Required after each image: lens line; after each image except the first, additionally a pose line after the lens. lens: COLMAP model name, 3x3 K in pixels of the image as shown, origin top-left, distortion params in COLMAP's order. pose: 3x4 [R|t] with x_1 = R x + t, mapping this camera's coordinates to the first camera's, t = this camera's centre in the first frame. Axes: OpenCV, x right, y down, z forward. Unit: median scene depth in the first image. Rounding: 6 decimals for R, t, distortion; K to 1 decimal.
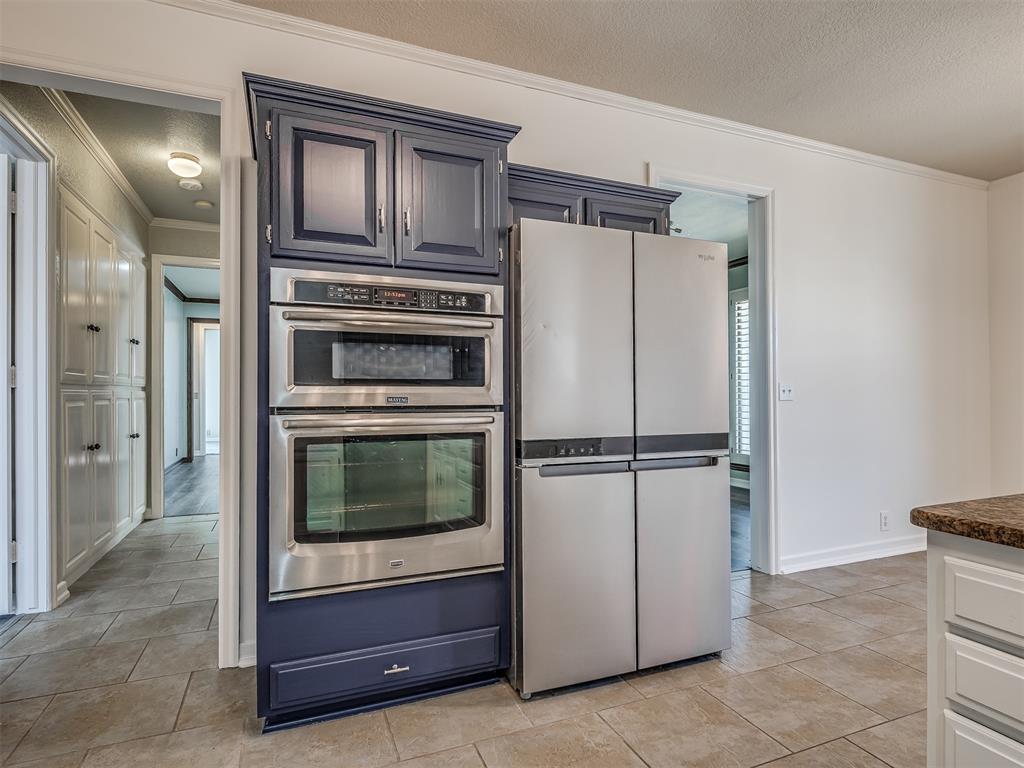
lens RADIAL K [[532.0, 0, 541.0], [0, 532.0, 400.7], [0, 0, 1]] dist [0.005900, -0.005176]
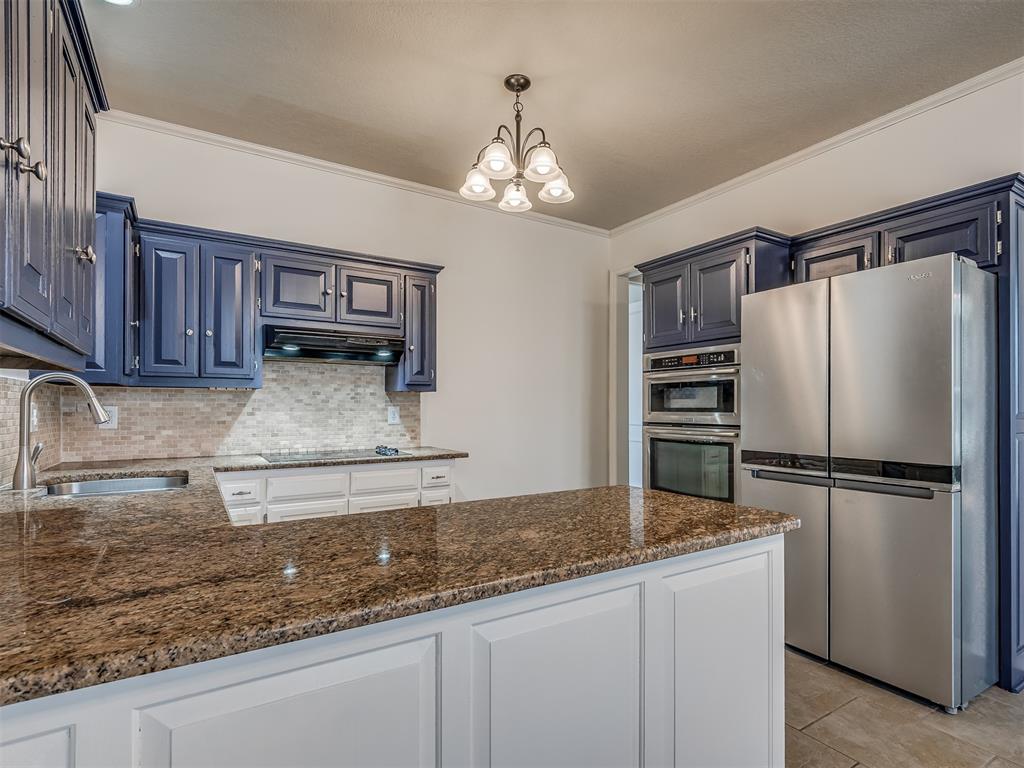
lens RADIAL K [[532.0, 0, 514.0], [0, 532.0, 402.4], [0, 0, 1]] dist [0.005900, -0.005176]
pose [[0.155868, -0.003896, -0.987770, 1.286647], [-0.001381, 0.999990, -0.004162, -0.047903], [0.987777, 0.002013, 0.155861, 0.158474]]
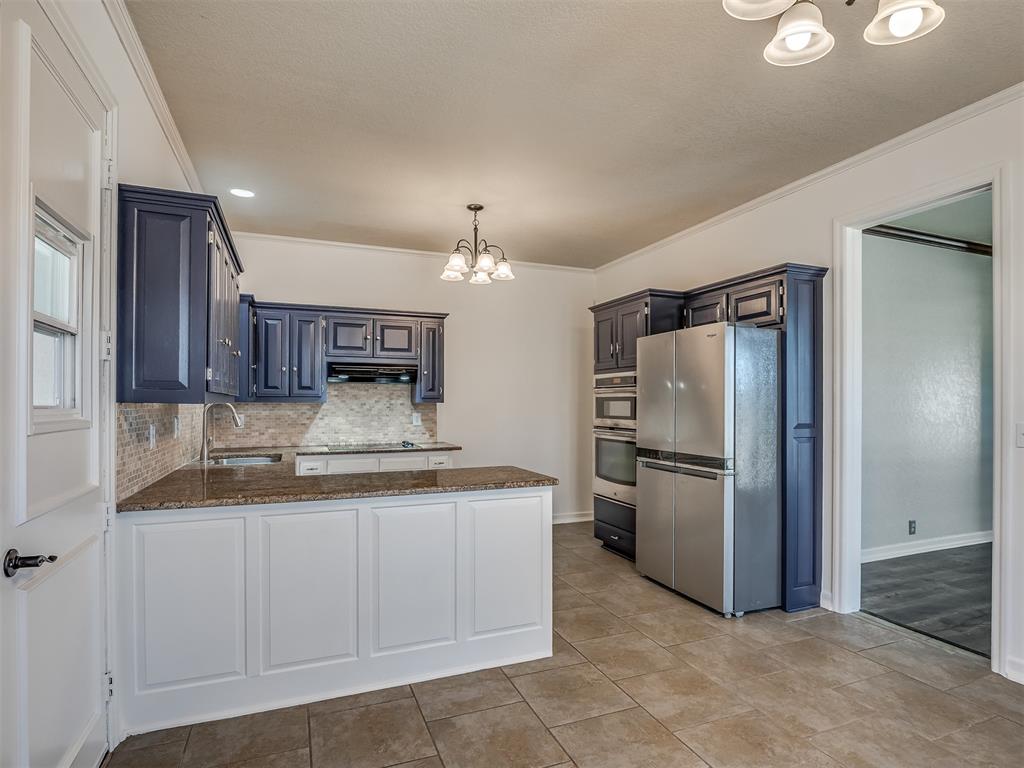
lens RADIAL K [[550.3, 0, 495.7], [0, 550.3, 394.6], [0, 0, 1]] dist [-0.017922, 0.000279]
pose [[-0.037005, -0.008246, -0.999281, 2.077700], [0.000680, 0.999966, -0.008277, -0.109225], [0.999315, -0.000986, -0.036998, 0.525146]]
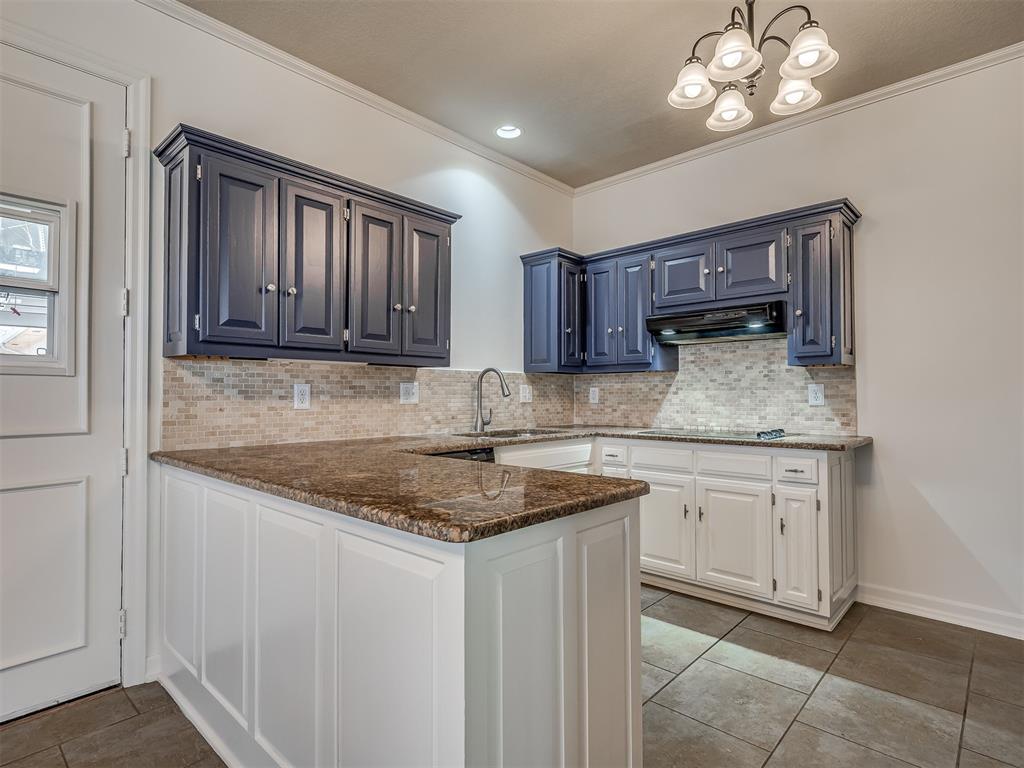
lens RADIAL K [[532.0, 0, 530.2], [0, 532.0, 389.2], [0, 0, 1]] dist [0.005900, -0.005176]
pose [[-0.906716, 0.001085, -0.421740, 0.779639], [0.005871, 0.999932, -0.010051, -0.015307], [0.421701, -0.011589, -0.906661, 1.104823]]
